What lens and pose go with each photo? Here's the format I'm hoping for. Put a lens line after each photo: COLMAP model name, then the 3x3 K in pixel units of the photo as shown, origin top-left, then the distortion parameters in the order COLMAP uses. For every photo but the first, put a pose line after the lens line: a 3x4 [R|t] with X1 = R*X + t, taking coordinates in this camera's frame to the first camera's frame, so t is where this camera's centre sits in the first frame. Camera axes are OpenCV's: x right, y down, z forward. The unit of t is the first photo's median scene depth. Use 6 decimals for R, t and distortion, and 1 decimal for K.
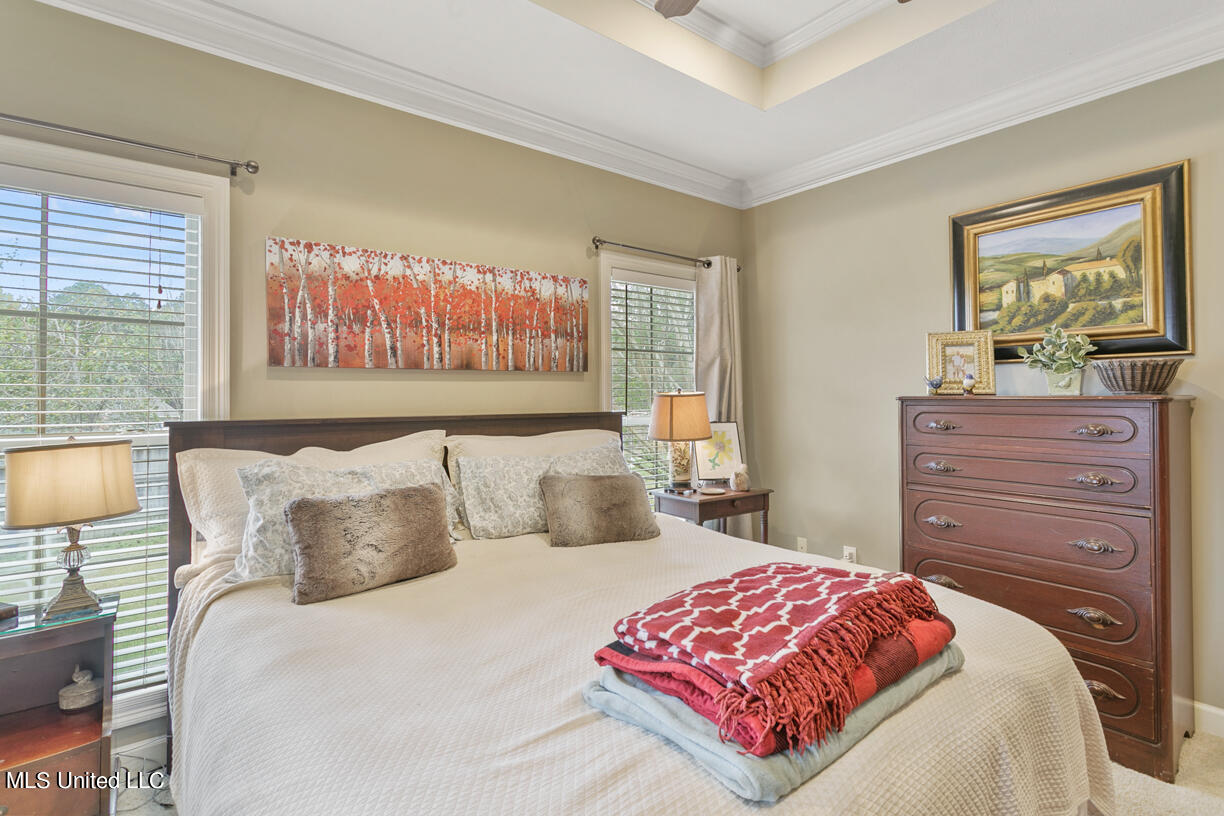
lens RADIAL K [[591.9, 0, 644.7], [0, 591.9, 386.5], [0, 0, 1]] dist [0.007076, 0.000409]
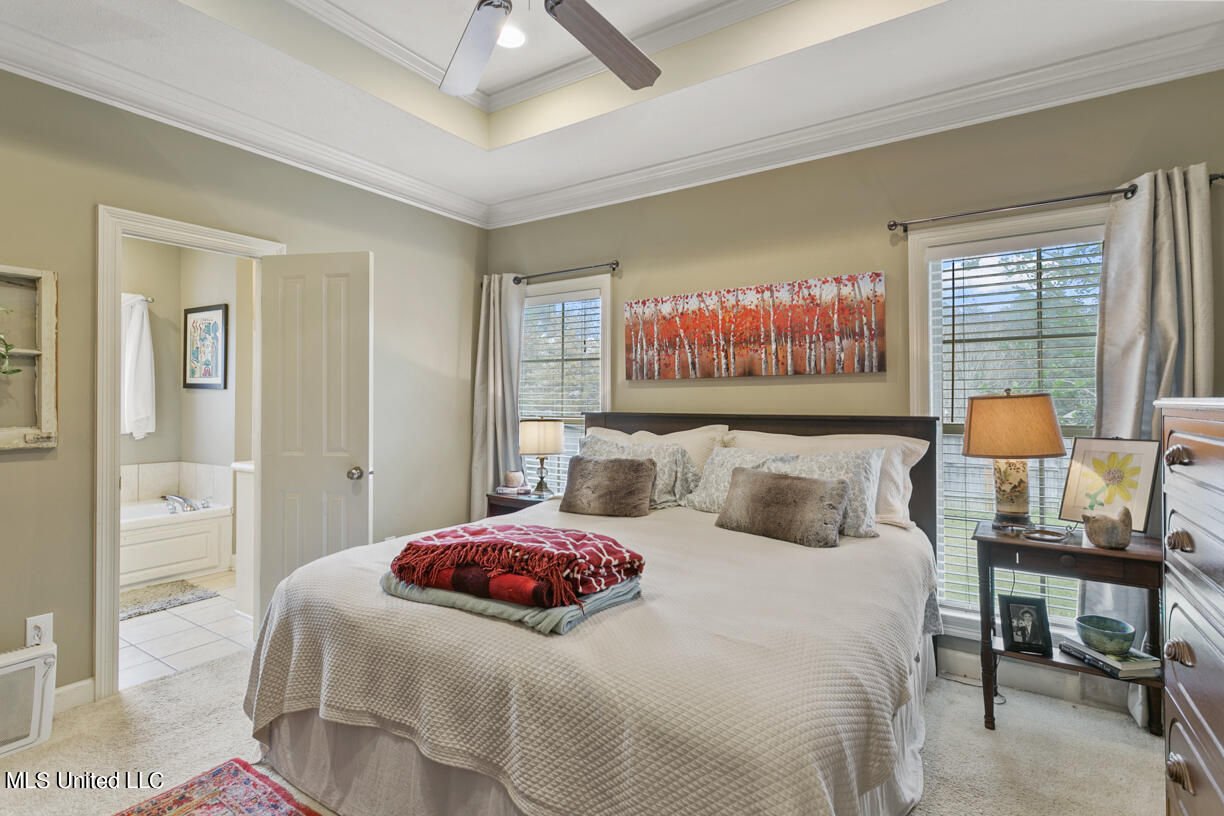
lens RADIAL K [[591.9, 0, 579.3], [0, 591.9, 390.7], [0, 0, 1]] dist [0.007076, 0.000409]
pose [[0.284094, -0.011825, -0.958723, 0.744473], [0.015403, 0.999851, -0.007768, 0.004617], [0.958673, -0.012561, 0.284234, 0.330706]]
